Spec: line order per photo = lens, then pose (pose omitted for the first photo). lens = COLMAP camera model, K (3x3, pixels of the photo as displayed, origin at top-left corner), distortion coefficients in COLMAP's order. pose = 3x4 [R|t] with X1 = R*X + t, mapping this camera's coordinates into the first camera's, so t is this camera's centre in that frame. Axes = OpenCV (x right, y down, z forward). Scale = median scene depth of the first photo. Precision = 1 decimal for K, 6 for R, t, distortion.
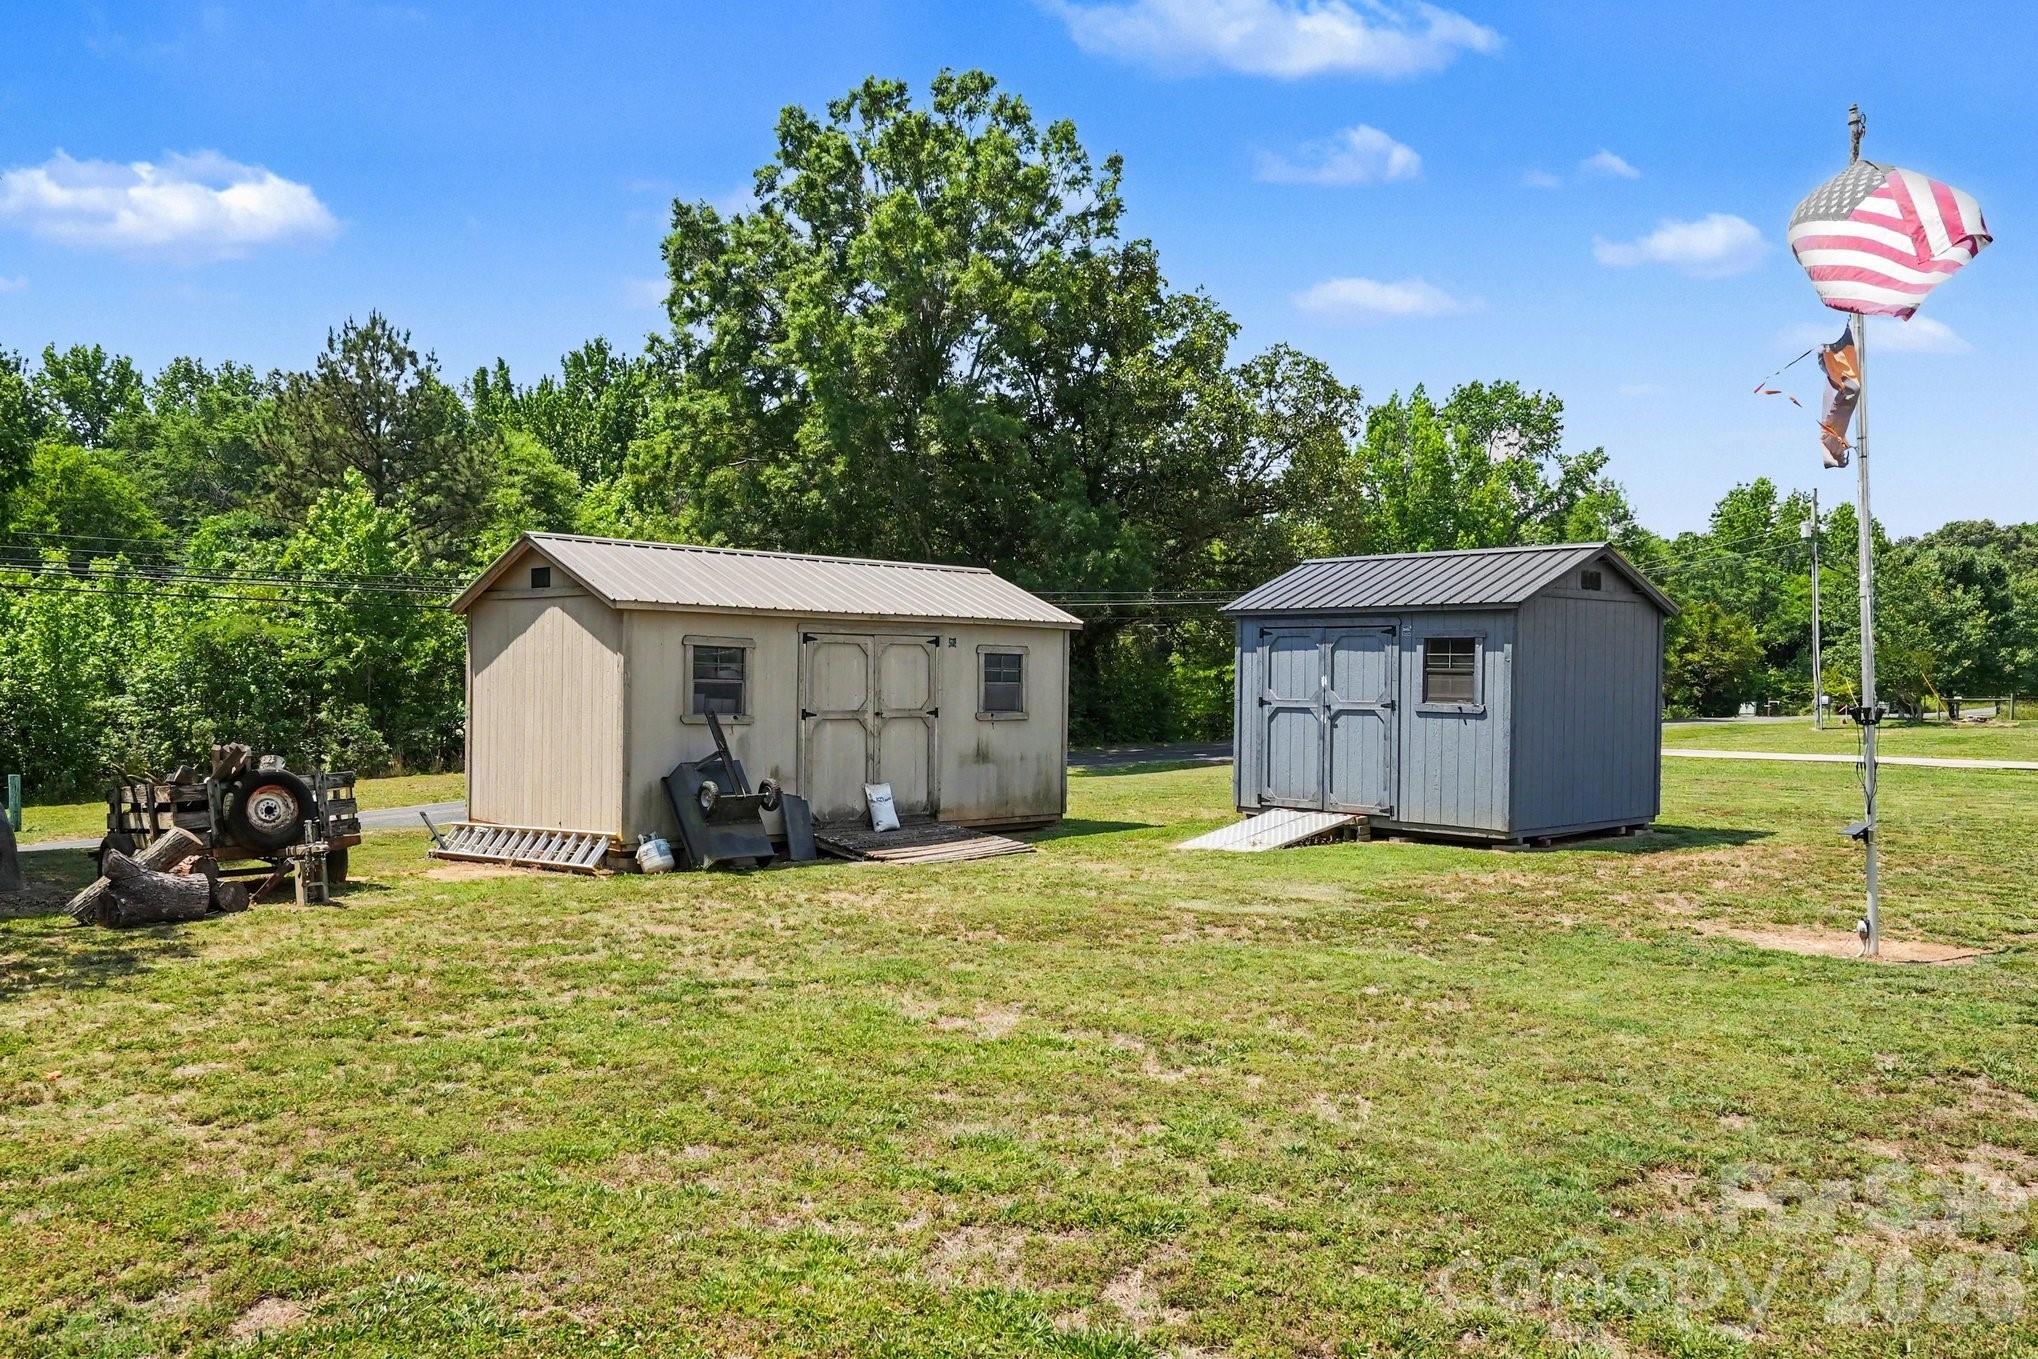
lens RADIAL K [[914.8, 0, 1015.5], [0, 914.8, 680.5], [0, 0, 1]] dist [-0.001440, 0.000193]
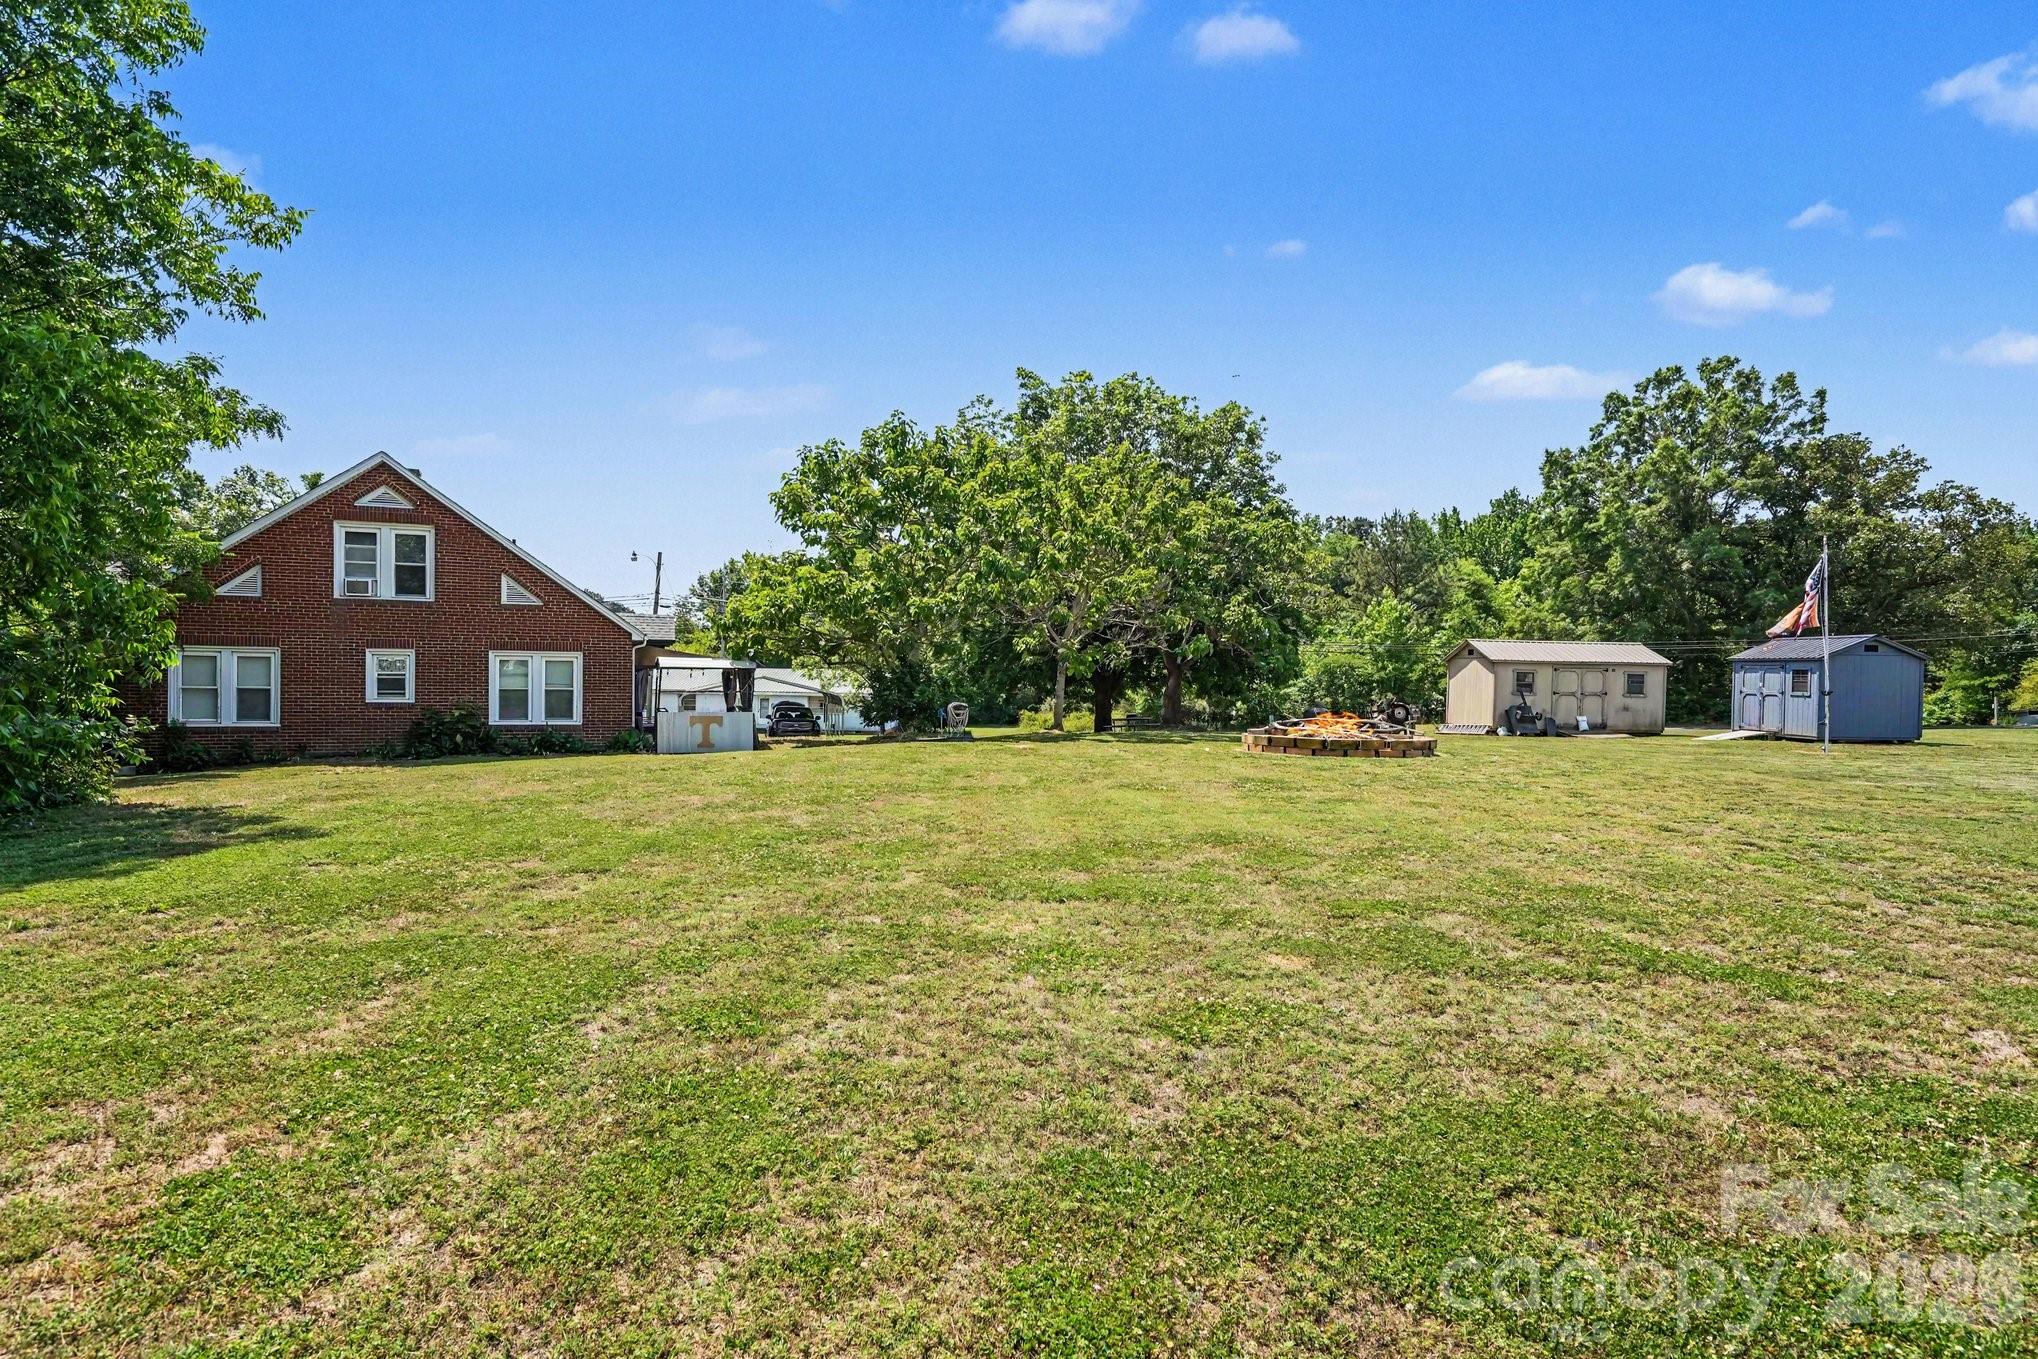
lens RADIAL K [[744.3, 0, 1015.1], [0, 744.3, 685.3], [0, 0, 1]] dist [0.000178, 0.012849]
pose [[0.509389, 0.011212, -0.860463, 0.536361], [-0.010696, 0.999920, 0.006698, 0.006030], [0.860470, 0.005791, 0.509469, -0.997375]]
